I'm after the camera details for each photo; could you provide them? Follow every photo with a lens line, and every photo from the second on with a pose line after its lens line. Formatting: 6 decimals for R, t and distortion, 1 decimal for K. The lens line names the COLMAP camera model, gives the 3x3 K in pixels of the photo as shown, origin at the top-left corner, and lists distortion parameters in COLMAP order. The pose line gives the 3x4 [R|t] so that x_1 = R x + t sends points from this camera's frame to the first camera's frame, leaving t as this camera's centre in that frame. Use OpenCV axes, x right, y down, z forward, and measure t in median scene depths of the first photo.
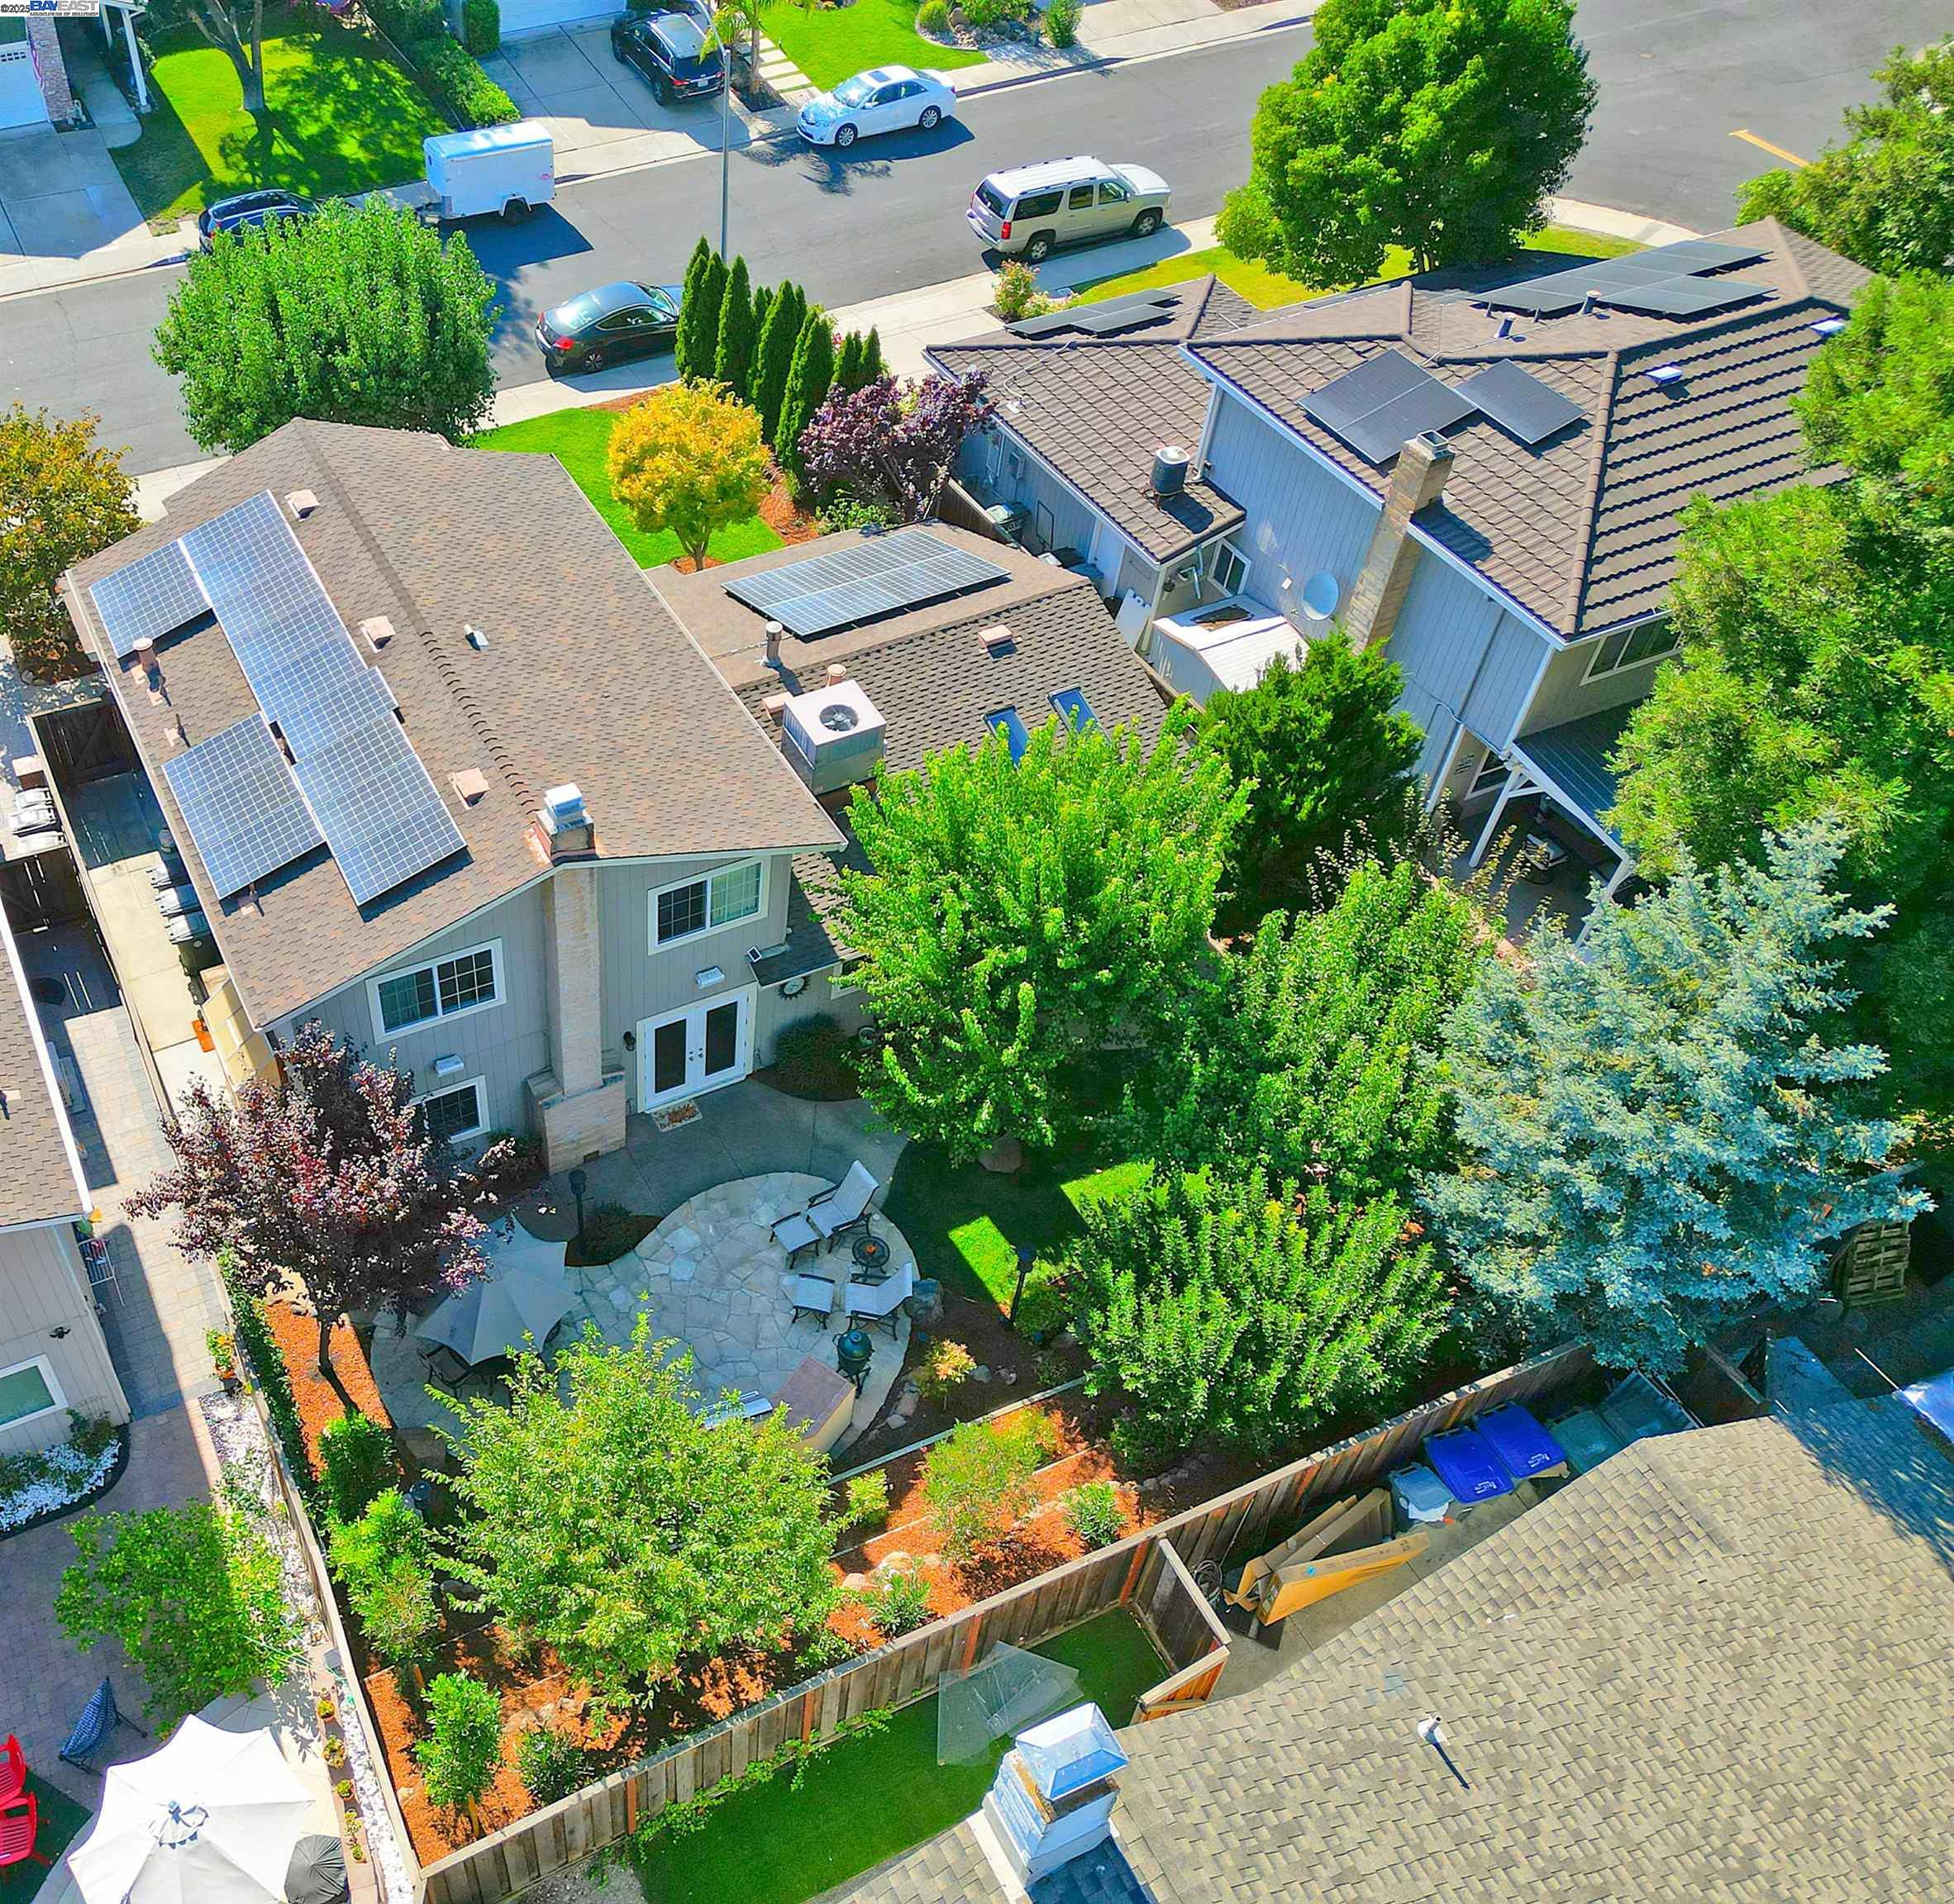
lens RADIAL K [[1906.4, 0, 982.7], [0, 1906.4, 939.6], [0, 0, 1]] dist [0.076507, 0.000000]
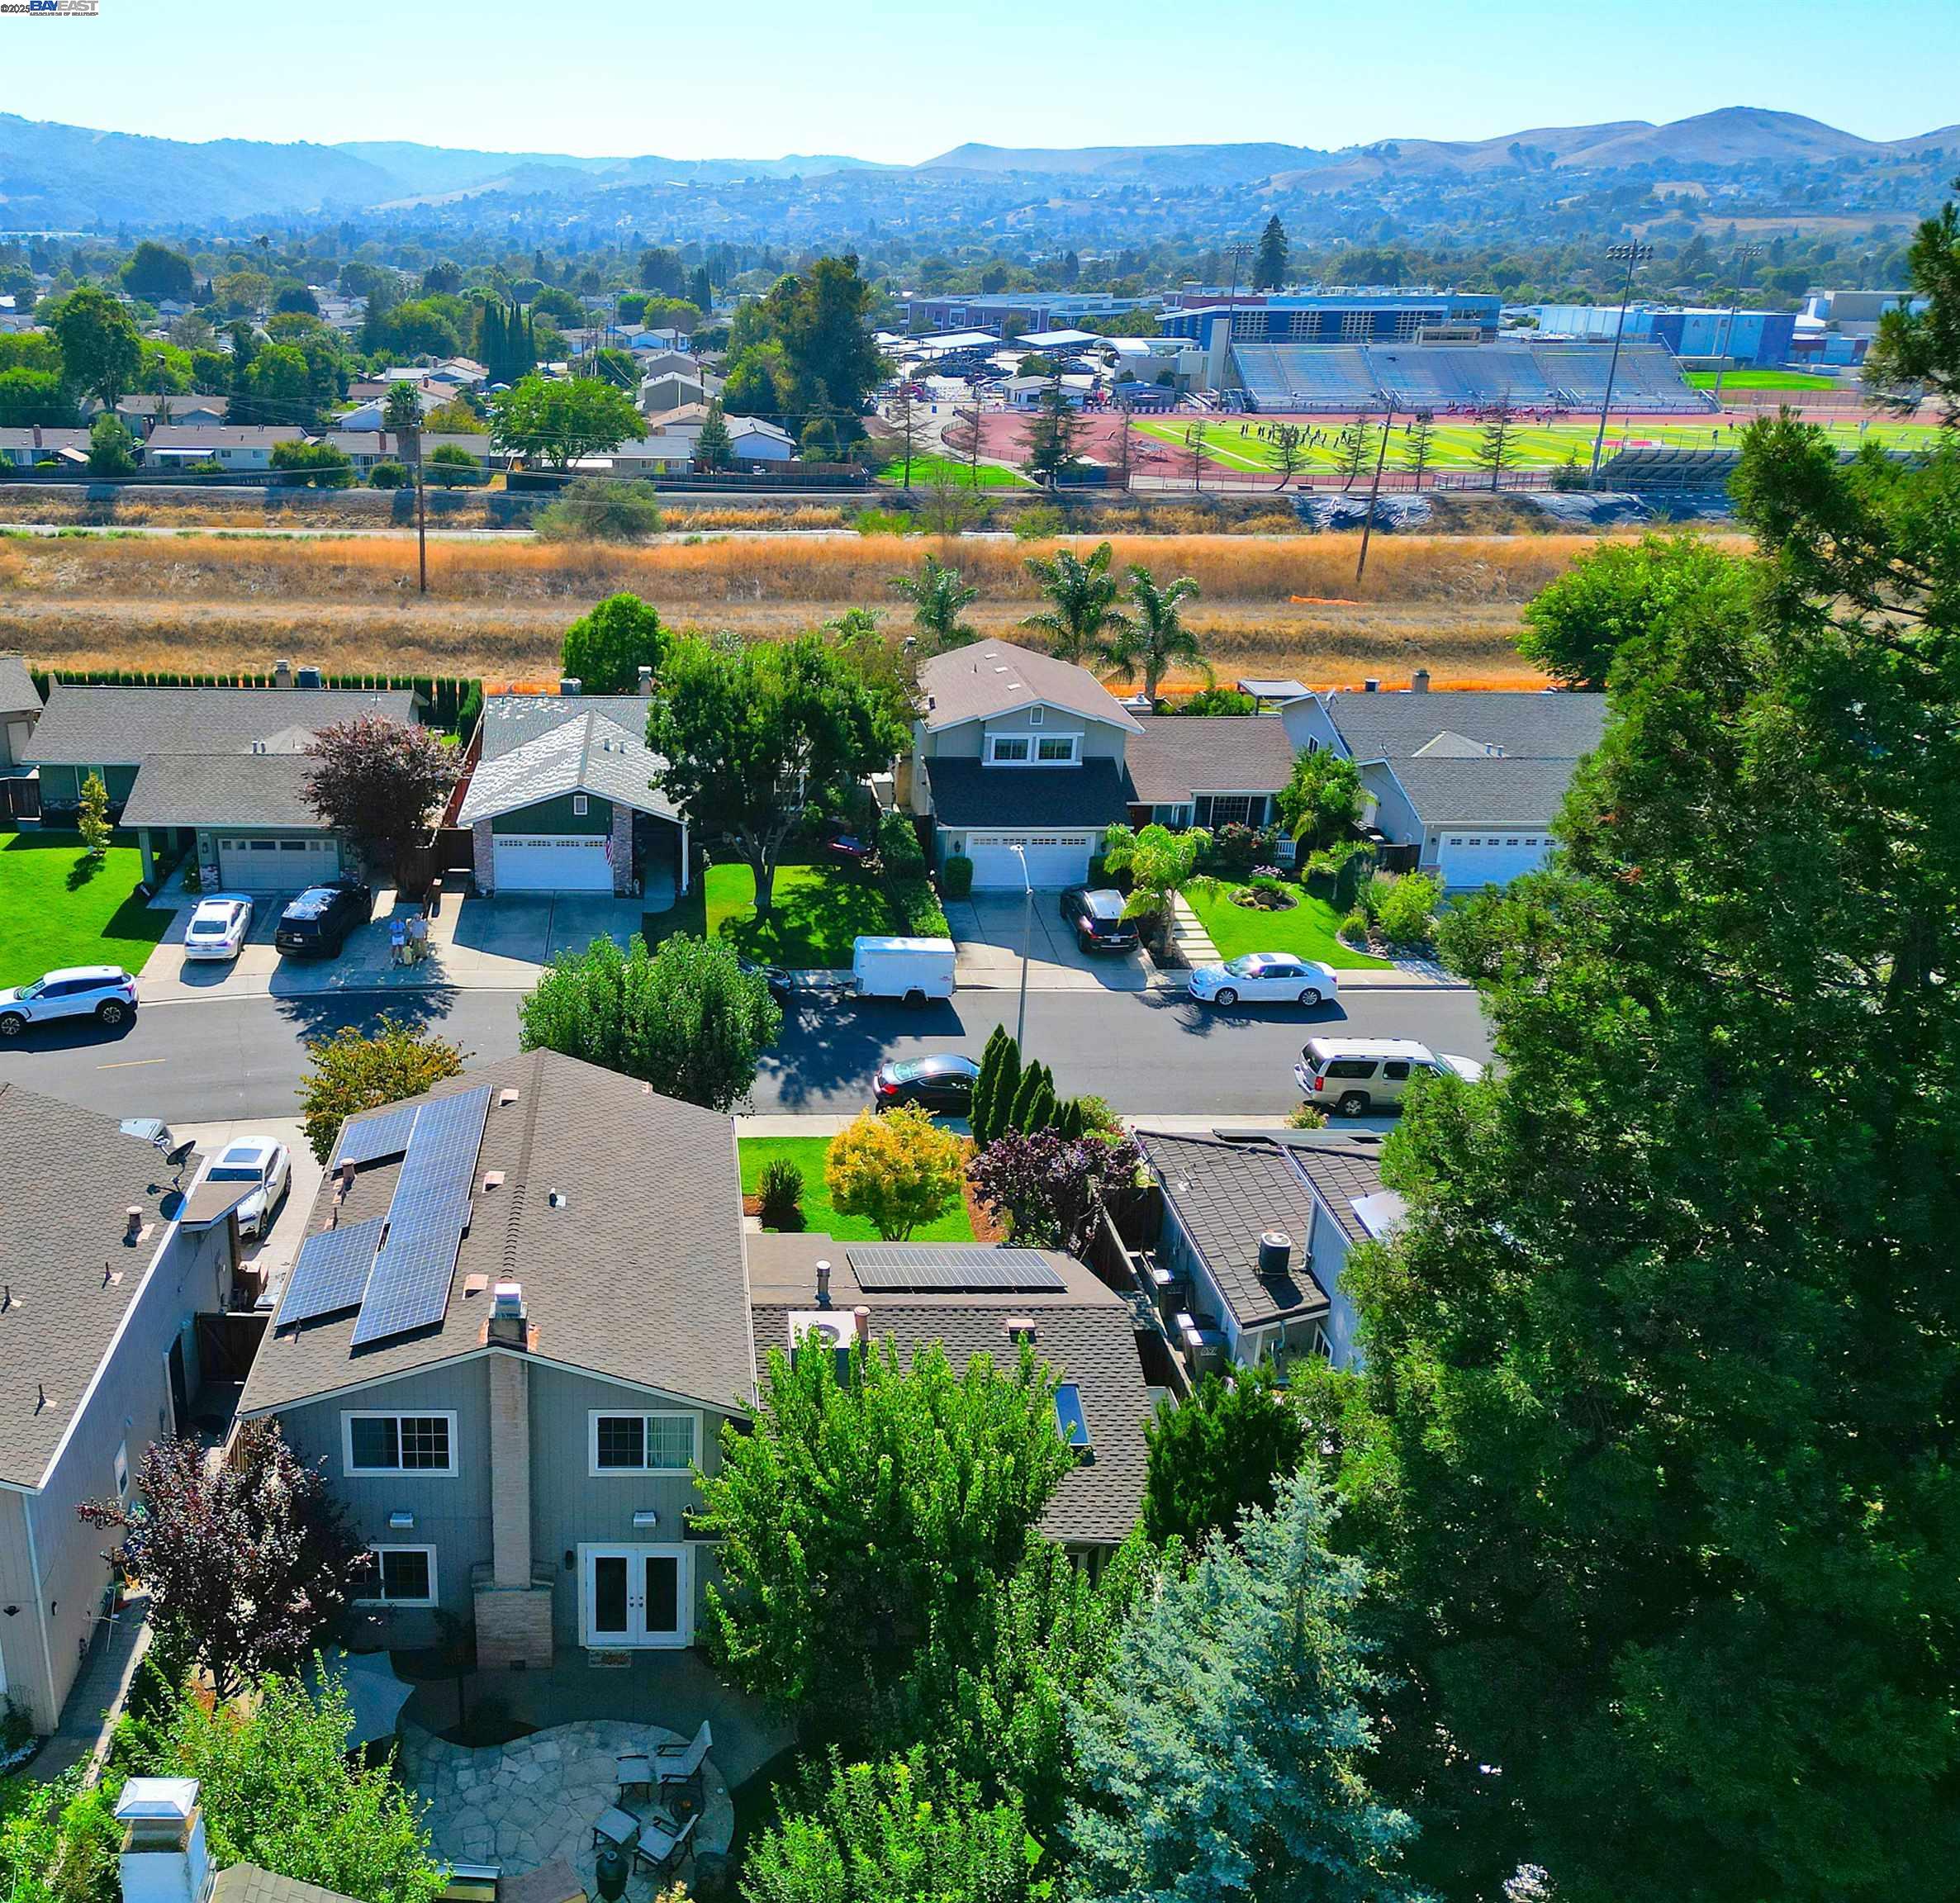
lens RADIAL K [[1912.5, 0, 969.4], [0, 1912.5, 955.1], [0, 0, 1]] dist [0.076507, 0.000000]
pose [[0.934035, 0.152445, -0.323014, 0.240496], [-0.275031, 0.883966, -0.378104, 0.068654], [0.227894, 0.442002, 0.867582, -0.087255]]
